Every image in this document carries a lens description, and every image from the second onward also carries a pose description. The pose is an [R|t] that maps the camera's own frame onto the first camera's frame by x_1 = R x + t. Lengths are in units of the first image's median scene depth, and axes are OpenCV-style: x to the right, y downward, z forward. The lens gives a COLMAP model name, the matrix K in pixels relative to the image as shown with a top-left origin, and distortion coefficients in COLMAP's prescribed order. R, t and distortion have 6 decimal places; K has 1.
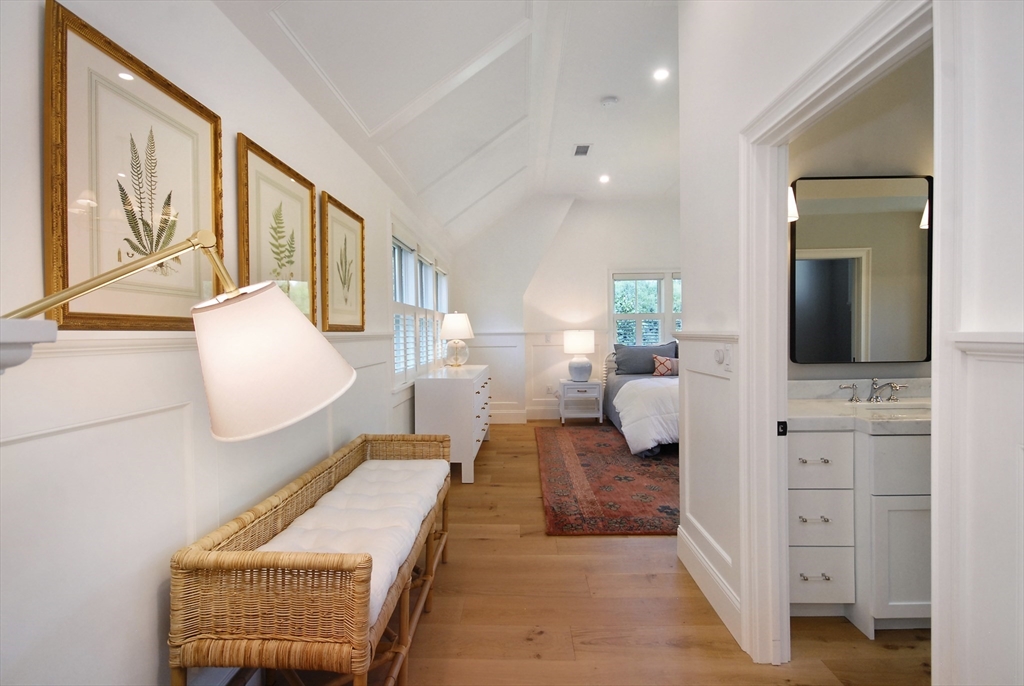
lens RADIAL K [[439.1, 0, 512.0], [0, 439.1, 343.0], [0, 0, 1]] dist [0.000166, 0.000088]
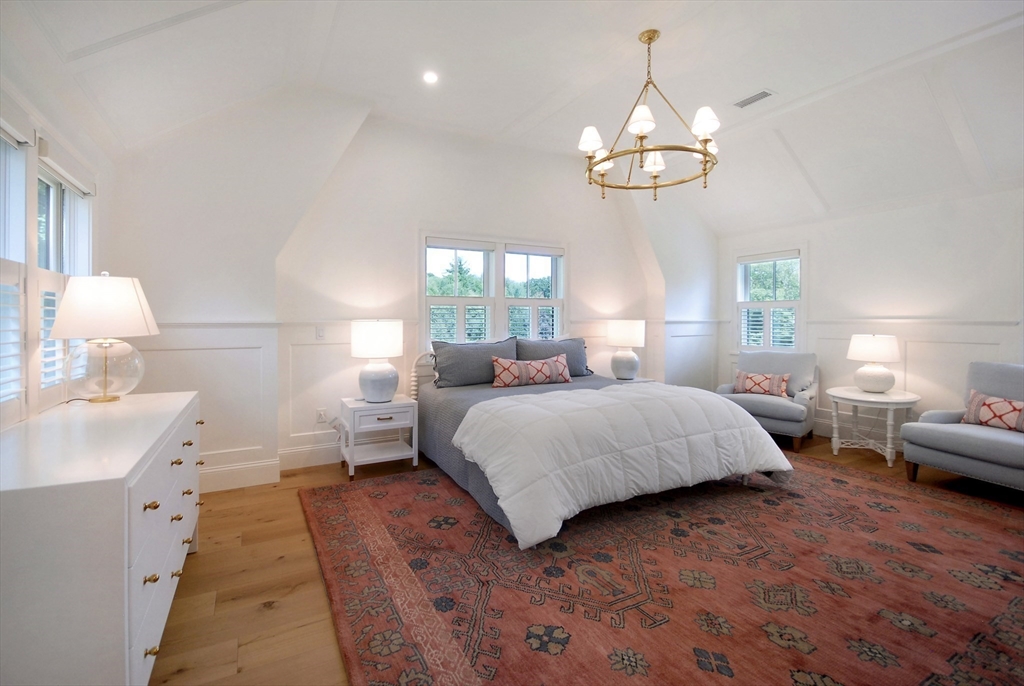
lens RADIAL K [[471.1, 0, 533.4], [0, 471.1, 321.6], [0, 0, 1]] dist [-0.001187, -0.000044]
pose [[0.849511, 0.007809, 0.527513, -0.013841], [0.007531, 0.999609, -0.026926, -0.007383], [-0.527517, 0.026847, 0.849120, 0.347637]]
